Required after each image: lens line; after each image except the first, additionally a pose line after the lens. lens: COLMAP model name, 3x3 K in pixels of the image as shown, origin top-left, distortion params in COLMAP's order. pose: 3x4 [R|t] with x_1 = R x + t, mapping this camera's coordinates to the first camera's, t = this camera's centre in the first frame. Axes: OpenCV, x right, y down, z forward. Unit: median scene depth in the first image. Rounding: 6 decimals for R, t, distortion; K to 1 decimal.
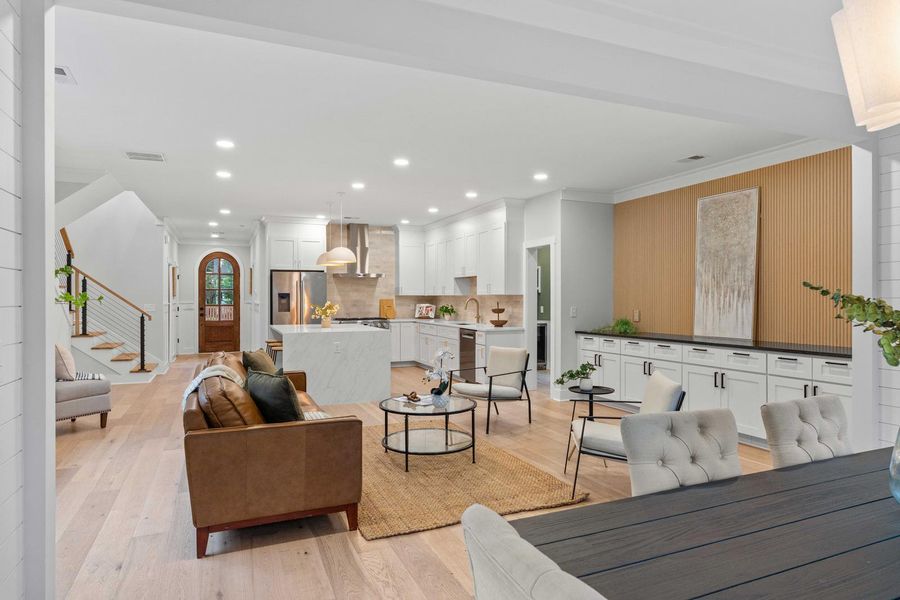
lens RADIAL K [[544.4, 0, 451.6], [0, 544.4, 300.5], [0, 0, 1]] dist [0.017389, -0.000146]
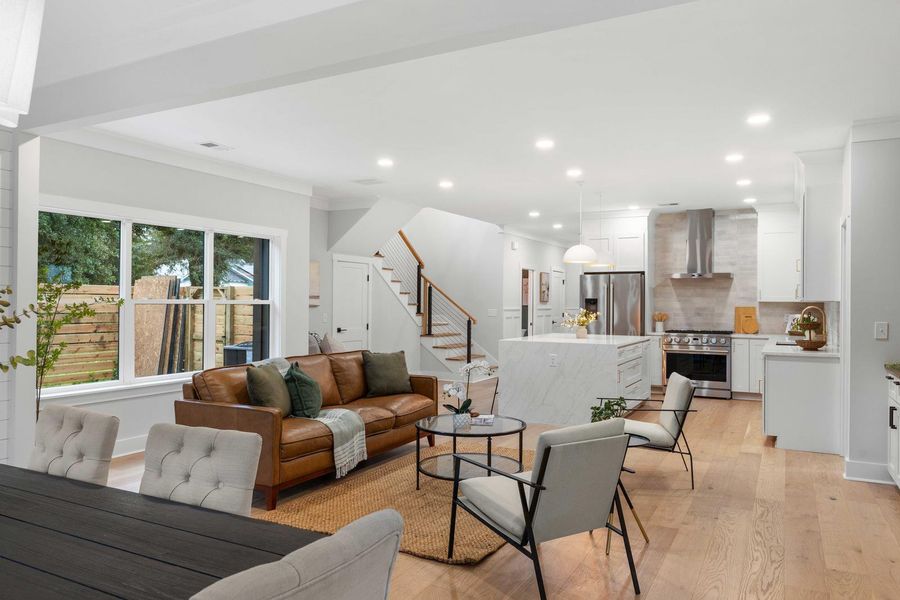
lens RADIAL K [[651.9, 0, 445.7], [0, 651.9, 300.8], [0, 0, 1]] dist [-0.006028, 0.008432]
pose [[0.622854, 0.002652, -0.782334, 0.404639], [-0.010686, 0.999930, -0.005118, -0.002265], [0.782265, 0.011547, 0.622839, 0.166893]]
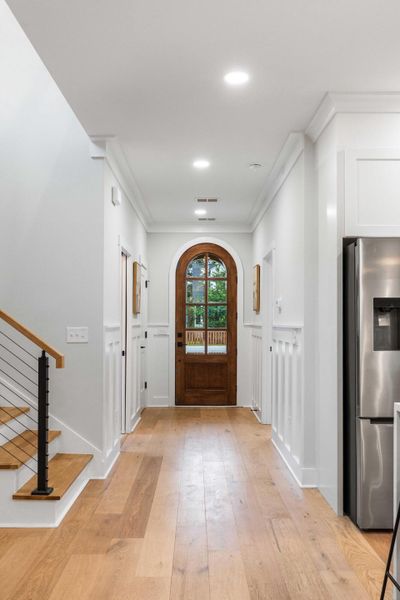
lens RADIAL K [[519.3, 0, 200.2], [0, 519.3, 305.1], [0, 0, 1]] dist [0.013676, -0.001100]
pose [[0.923589, -0.008279, -0.383294, -0.310929], [-0.006397, 0.999295, -0.036997, 0.004064], [0.383330, 0.036622, 0.922885, 0.688180]]
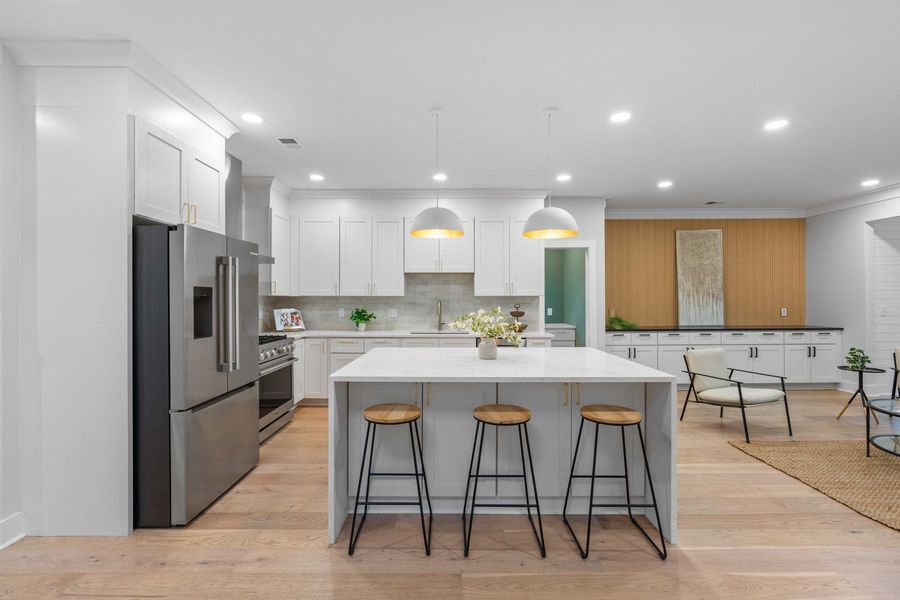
lens RADIAL K [[402.6, 0, 453.4], [0, 402.6, 295.4], [0, 0, 1]] dist [-0.017034, 0.003085]
pose [[0.388963, 0.004845, 0.921241, -0.520023], [0.005242, 0.999958, -0.007472, -0.006880], [-0.921238, 0.007735, 0.388922, 0.794361]]
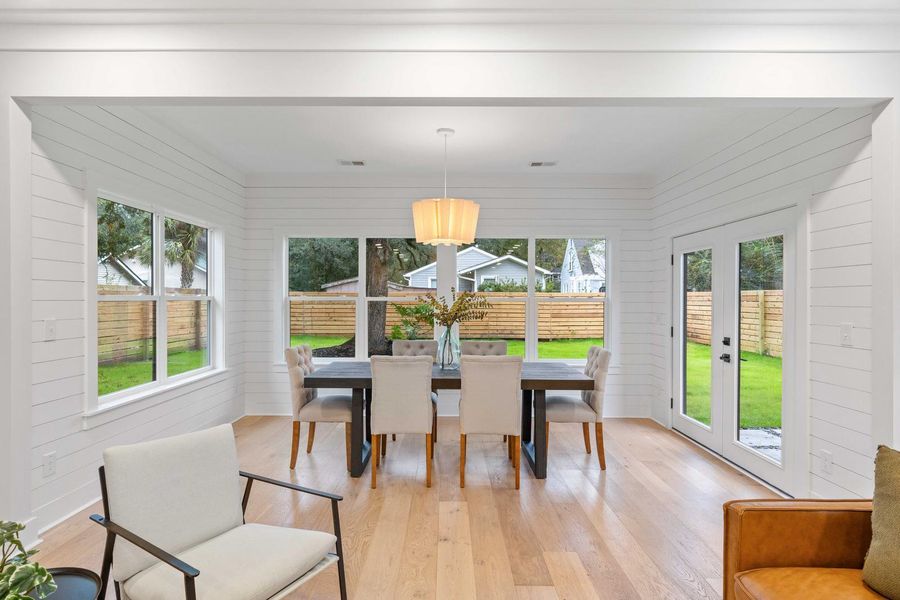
lens RADIAL K [[476.7, 0, 446.5], [0, 476.7, 298.0], [0, 0, 1]] dist [-0.003151, -0.000646]
pose [[-0.919264, -0.001185, 0.393640, -0.024054], [-0.003937, 0.999973, -0.006182, -0.004376], [-0.393623, -0.007232, -0.919244, 0.588061]]
